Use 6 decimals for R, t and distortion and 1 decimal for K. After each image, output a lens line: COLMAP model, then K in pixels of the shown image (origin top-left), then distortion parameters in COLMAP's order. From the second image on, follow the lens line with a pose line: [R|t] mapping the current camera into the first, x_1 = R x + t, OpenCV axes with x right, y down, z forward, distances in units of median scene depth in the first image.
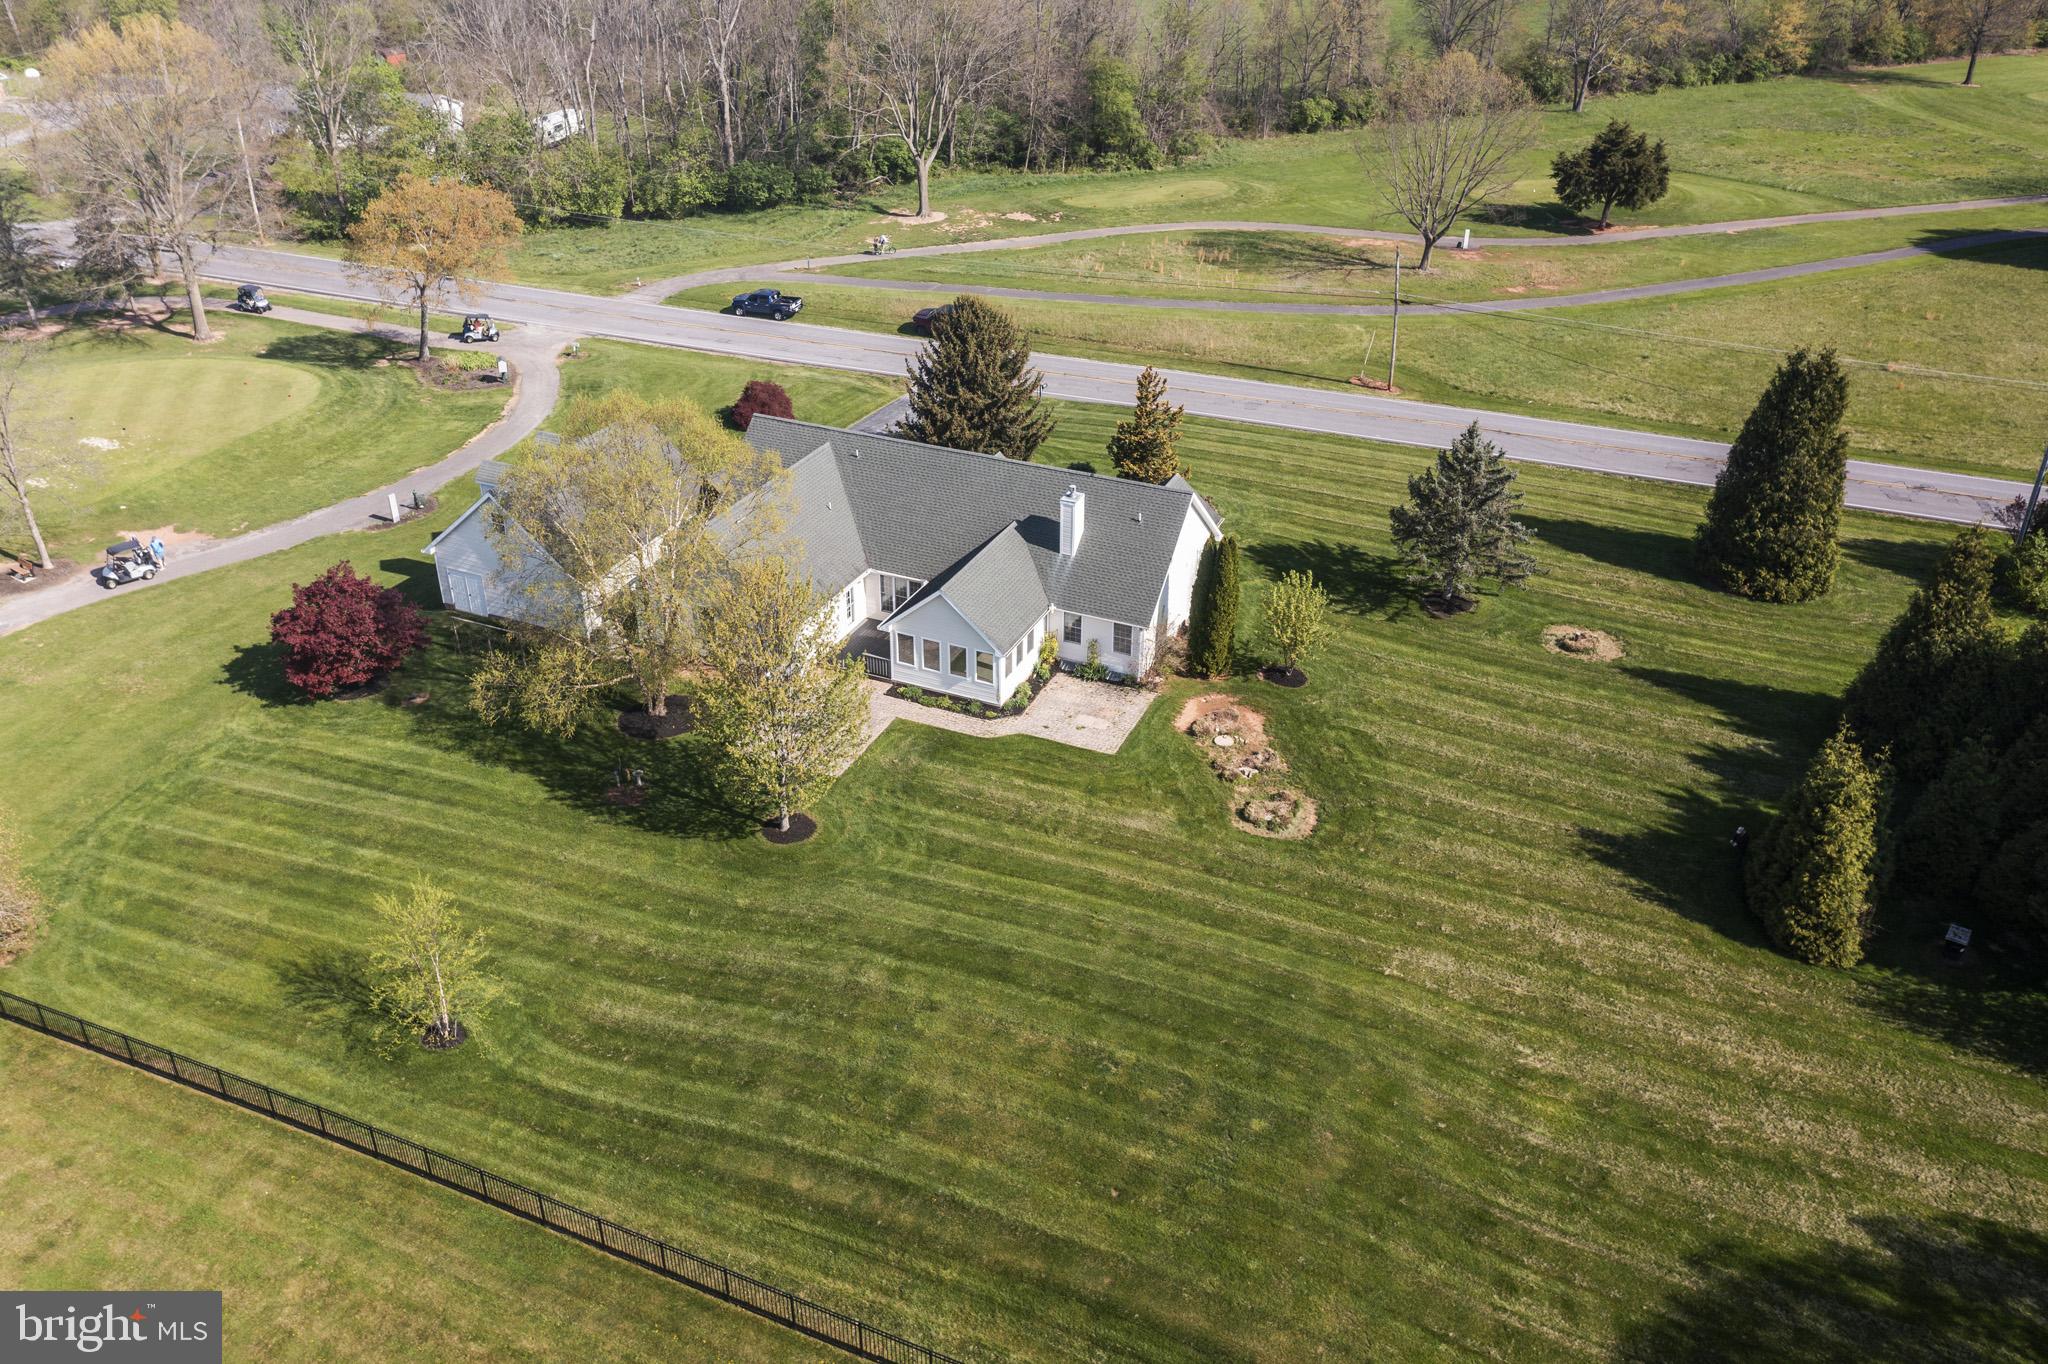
lens RADIAL K [[1642.5, 0, 1023.8], [0, 1642.5, 653.4], [0, 0, 1]] dist [-0.020467, -0.004205]
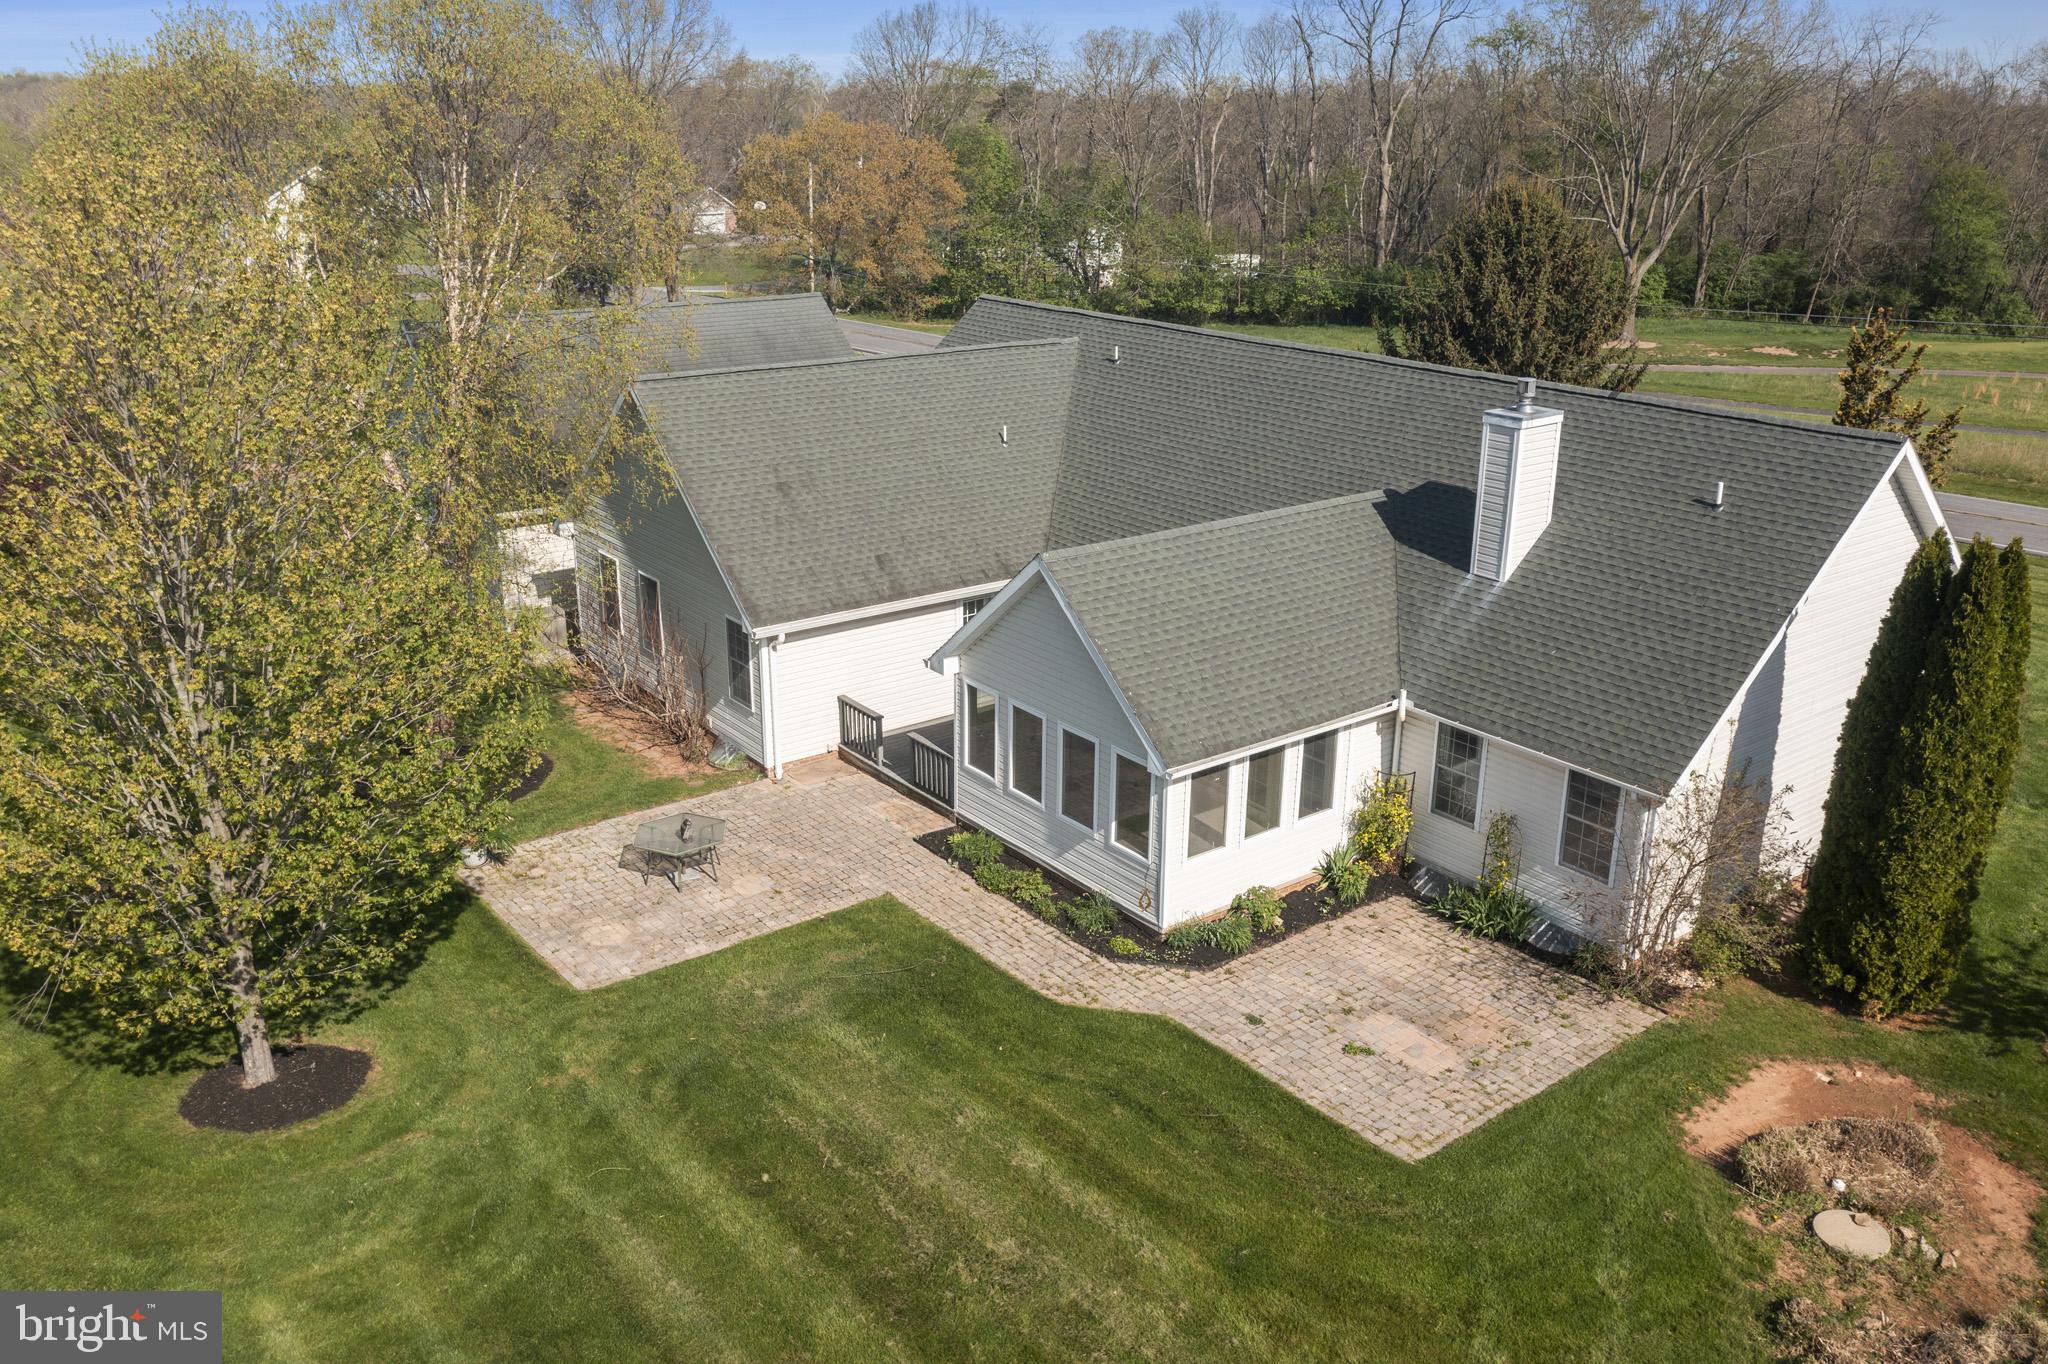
lens RADIAL K [[1642.5, 0, 1023.8], [0, 1642.5, 653.4], [0, 0, 1]] dist [-0.020467, -0.004205]
pose [[0.878294, 0.152083, -0.453288, 0.103685], [-0.236444, 0.962177, -0.135313, 0.028748], [0.415565, 0.226022, 0.881033, 0.656014]]
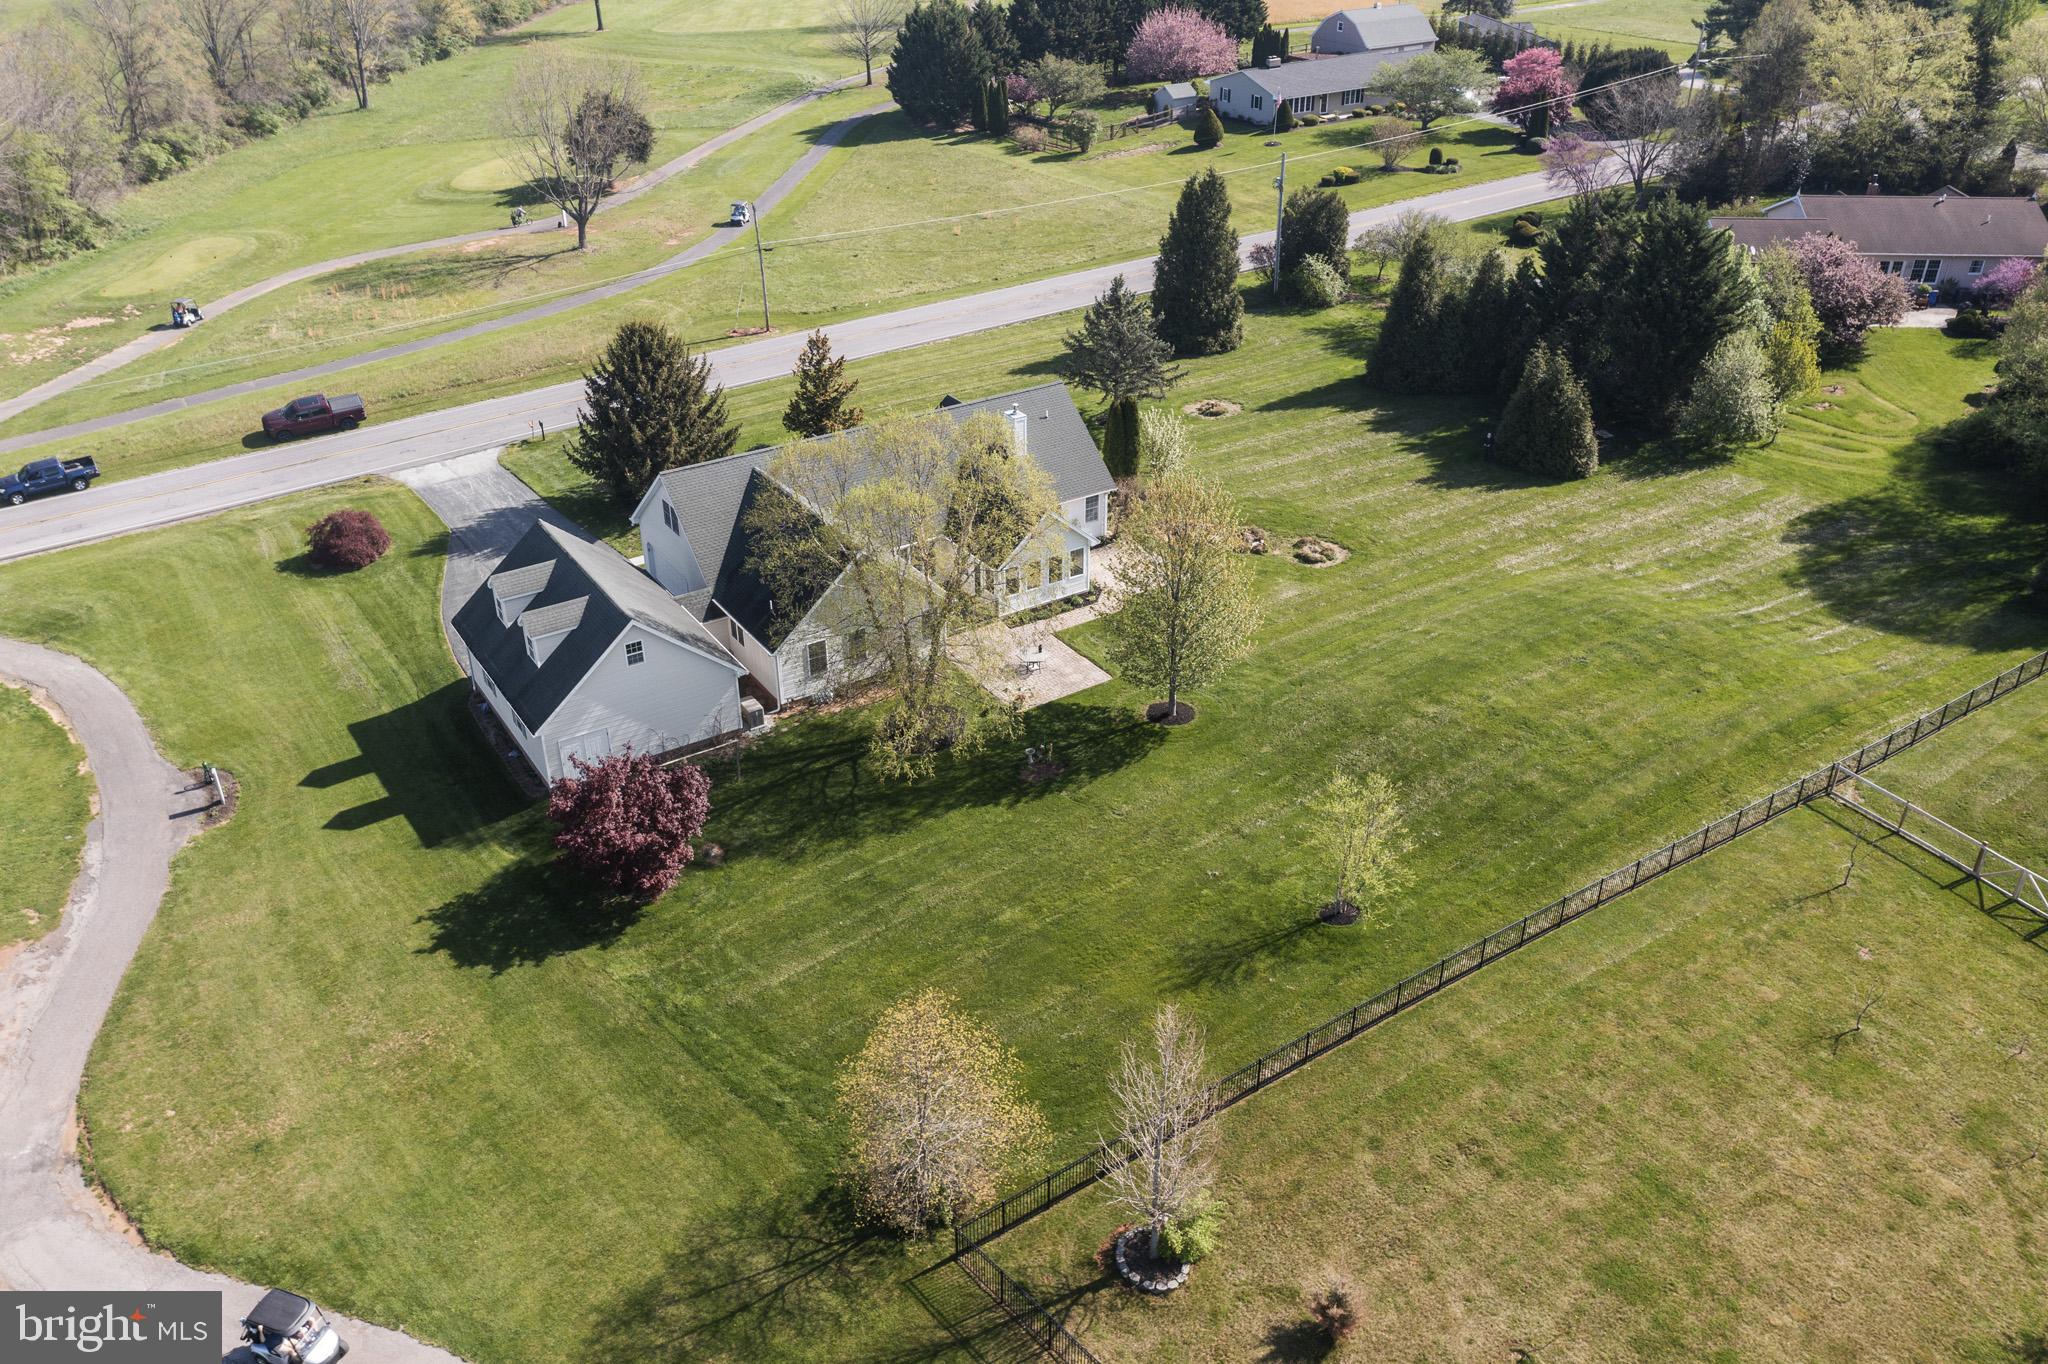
lens RADIAL K [[1642.5, 0, 1023.8], [0, 1642.5, 653.4], [0, 0, 1]] dist [-0.020467, -0.004205]
pose [[0.529450, -0.414759, 0.740039, -0.887738], [0.412753, 0.888065, 0.202423, -0.176590], [-0.741159, 0.198280, 0.641379, 0.292975]]
